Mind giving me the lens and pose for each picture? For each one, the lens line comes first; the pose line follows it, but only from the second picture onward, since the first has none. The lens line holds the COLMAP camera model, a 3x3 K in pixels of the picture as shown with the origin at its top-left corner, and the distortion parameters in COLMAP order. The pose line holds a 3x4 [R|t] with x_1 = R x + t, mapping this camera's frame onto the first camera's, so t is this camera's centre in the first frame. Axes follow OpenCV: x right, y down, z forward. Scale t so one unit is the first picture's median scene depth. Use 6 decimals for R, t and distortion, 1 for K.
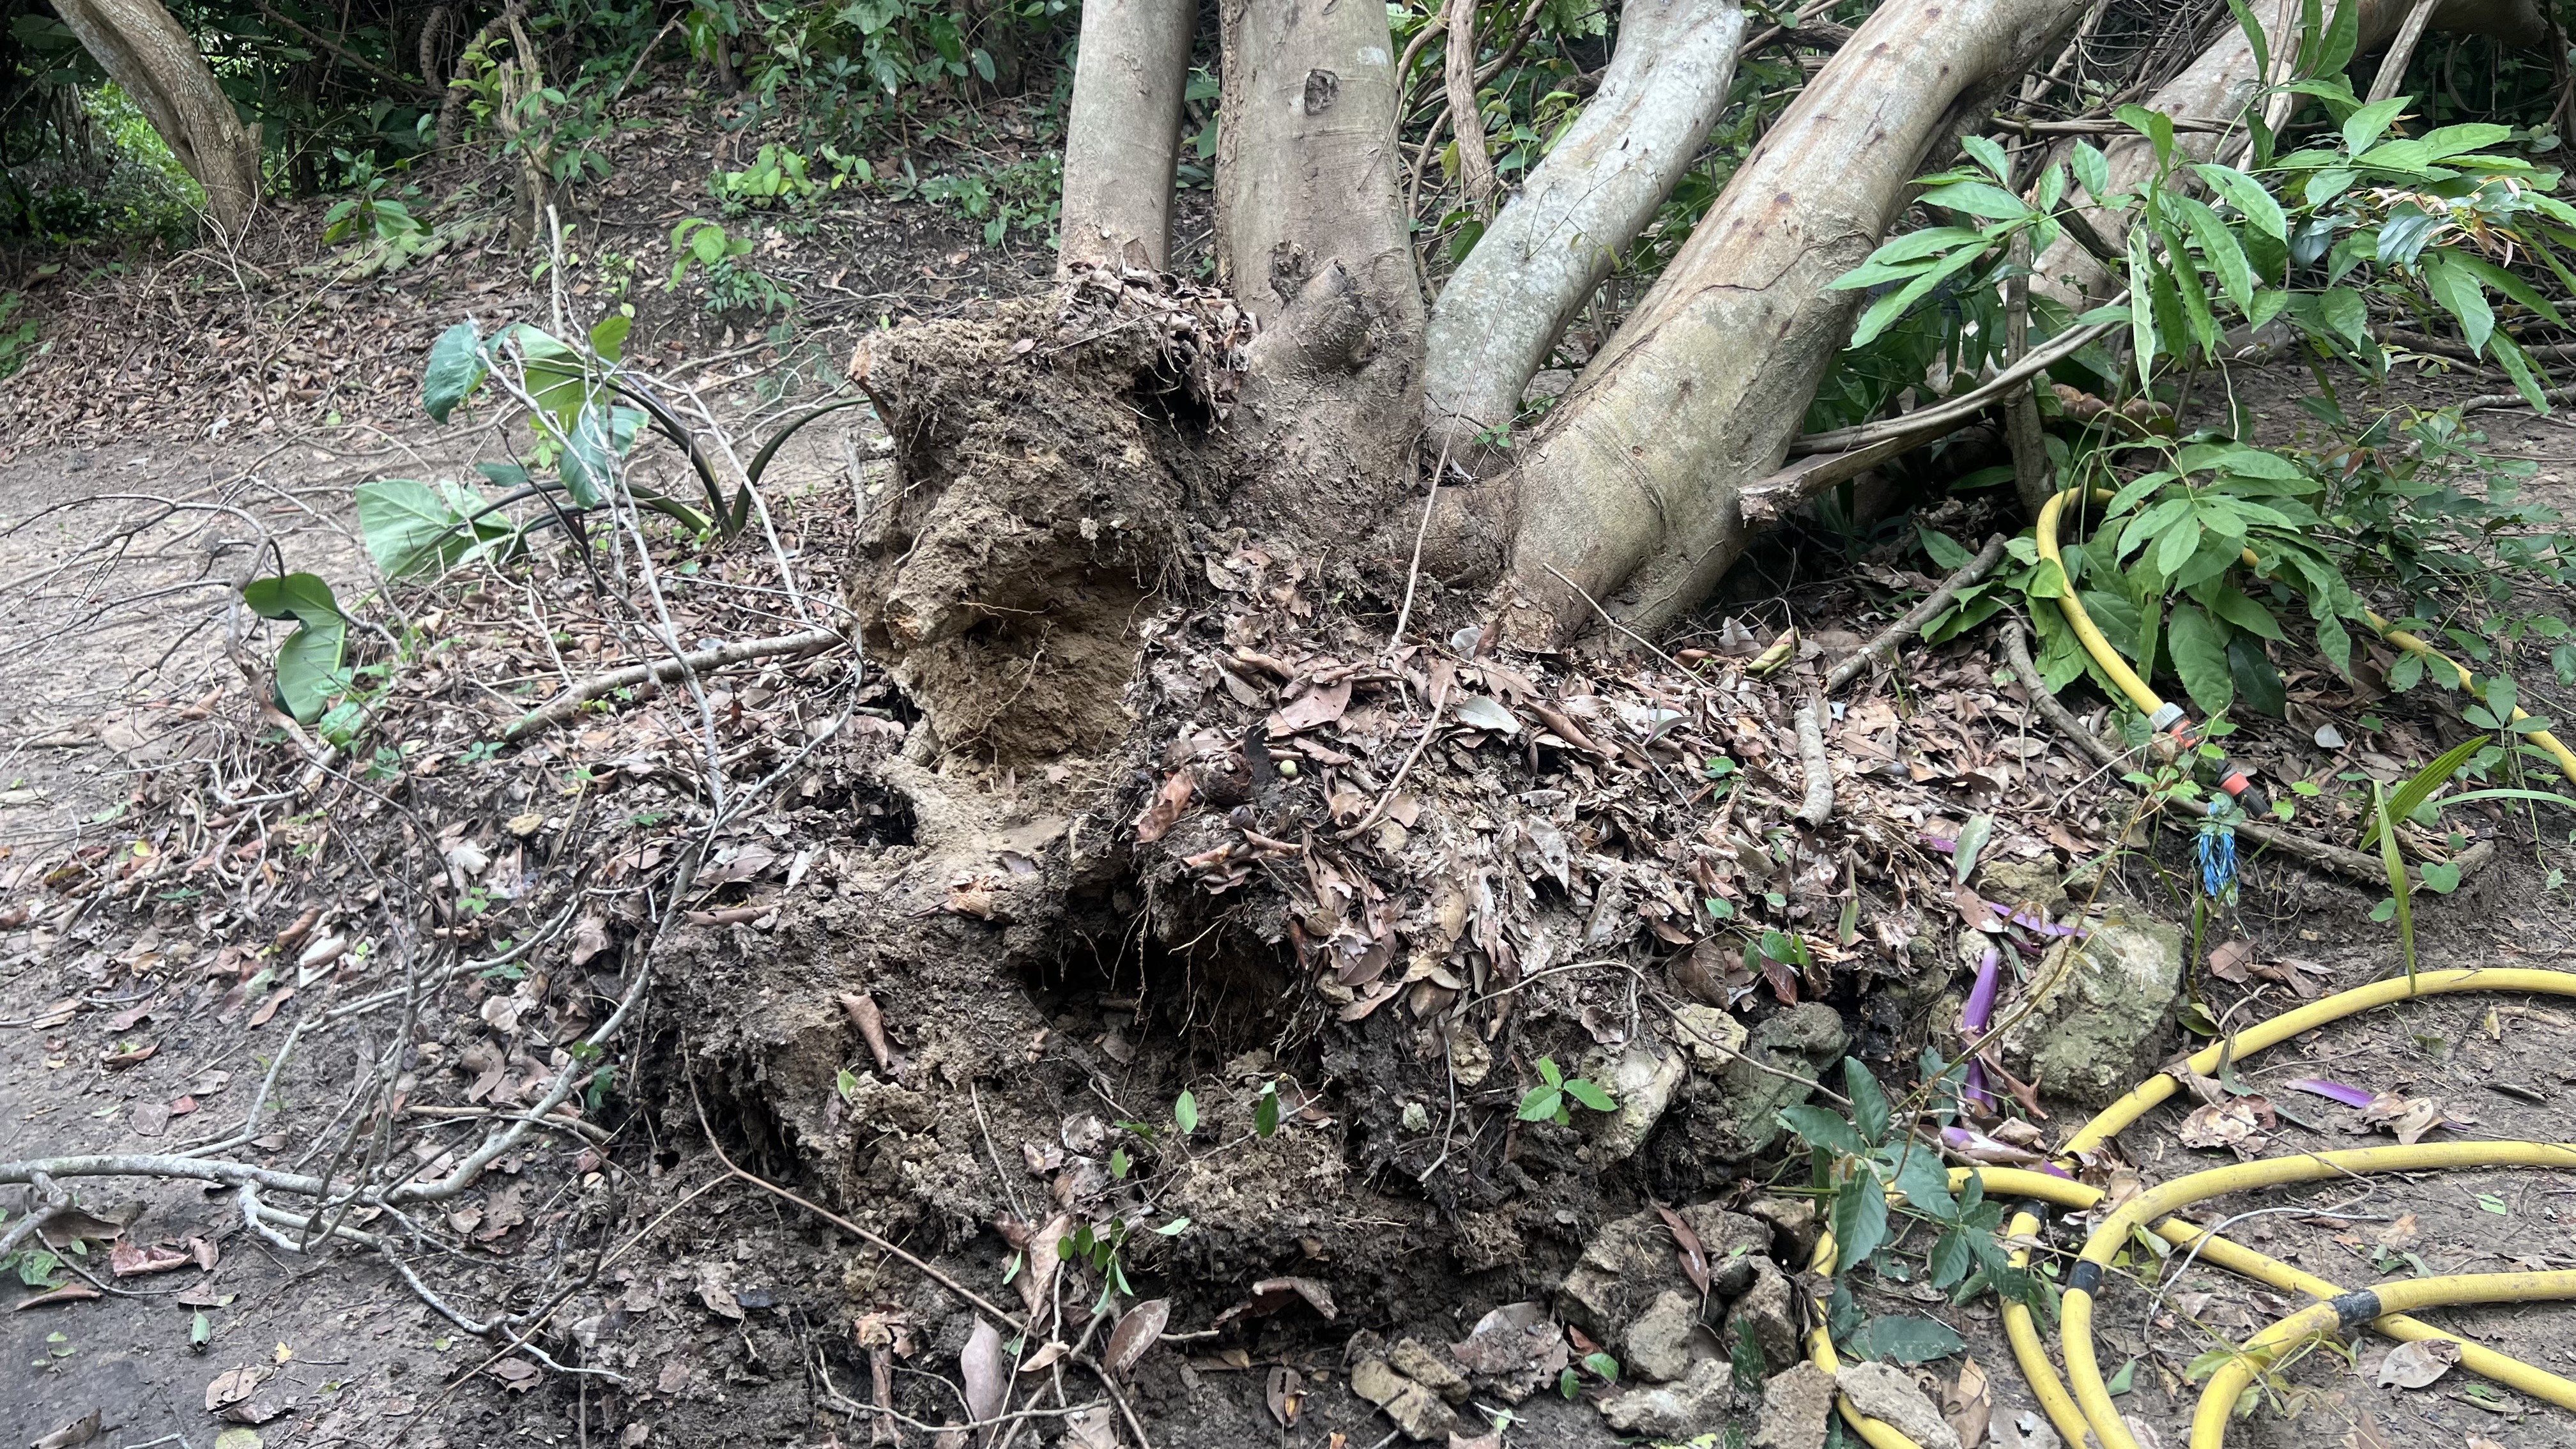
lens RADIAL K [[1936.9, 0, 1288.0], [0, 1936.9, 724.5], [0, 0, 1]] dist [0.066592, -0.001516]
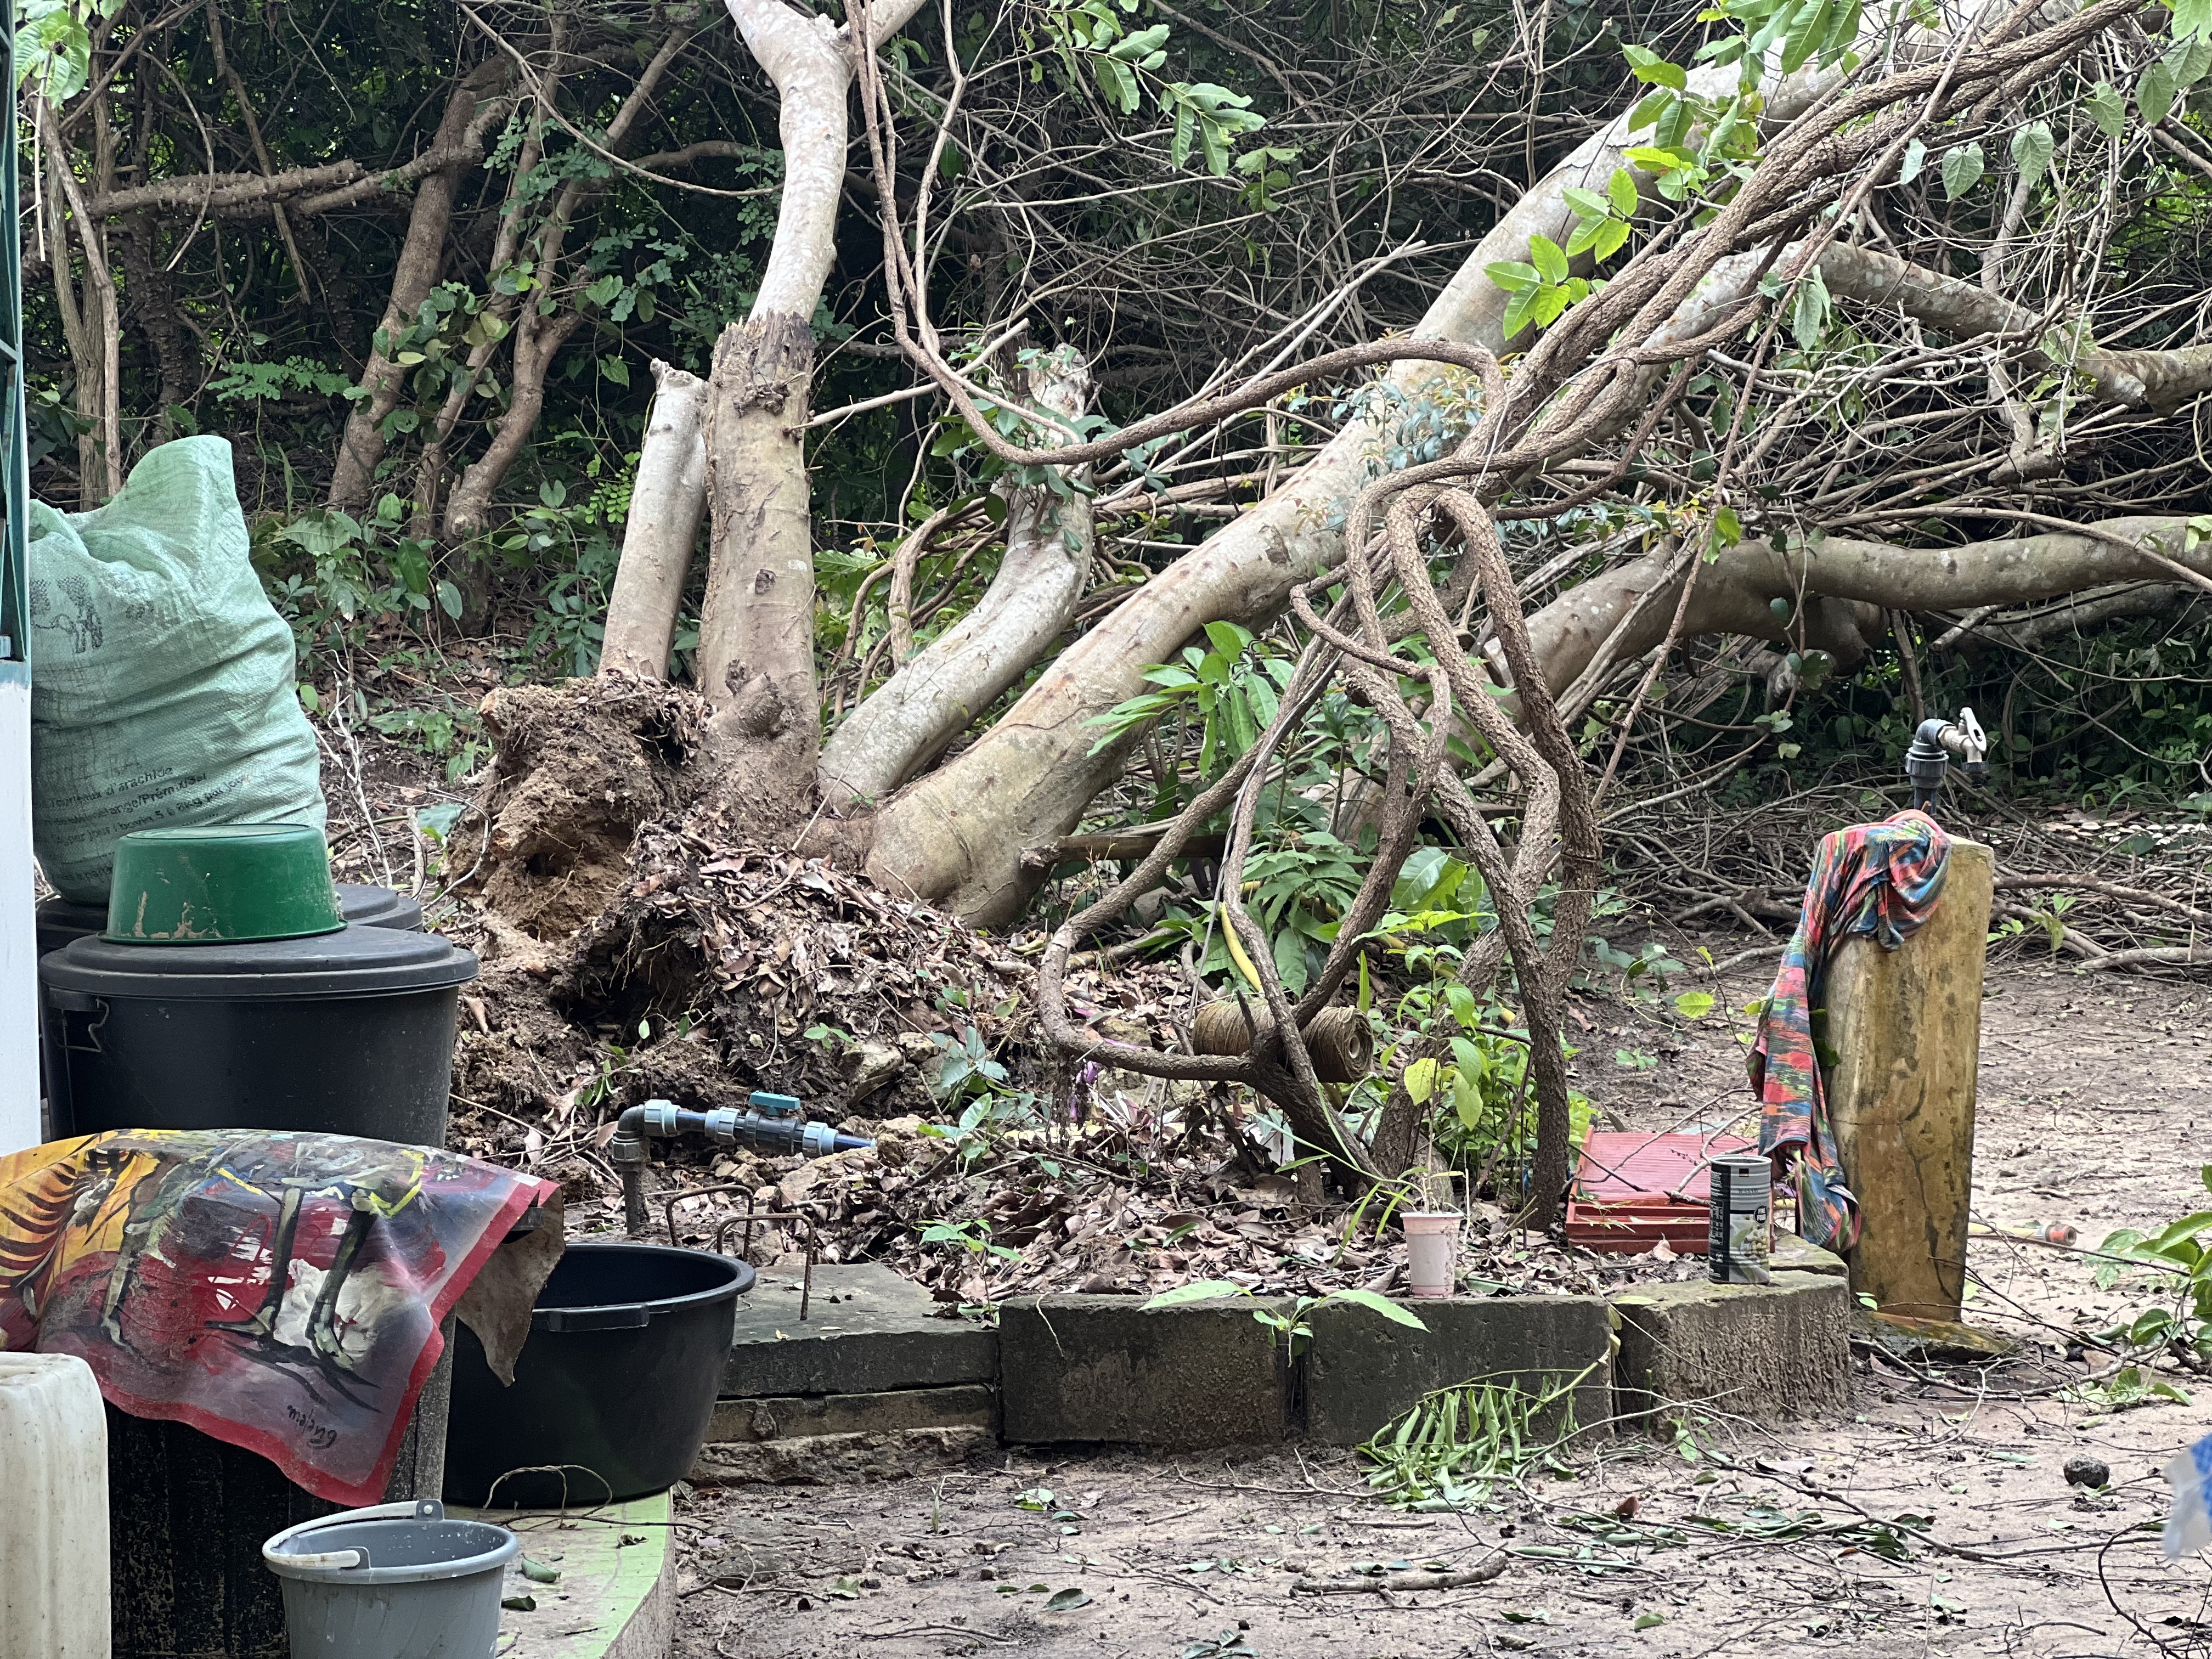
lens RADIAL K [[4993.3, 0, 1106.0], [0, 4993.3, 829.5], [0, 0, 1]] dist [-0.097507, -0.053958]
pose [[0.996926, 0.070665, 0.033847, 0.216777], [-0.056996, 0.950454, -0.305594, 1.426614], [-0.053765, 0.302726, 0.951560, -3.694669]]
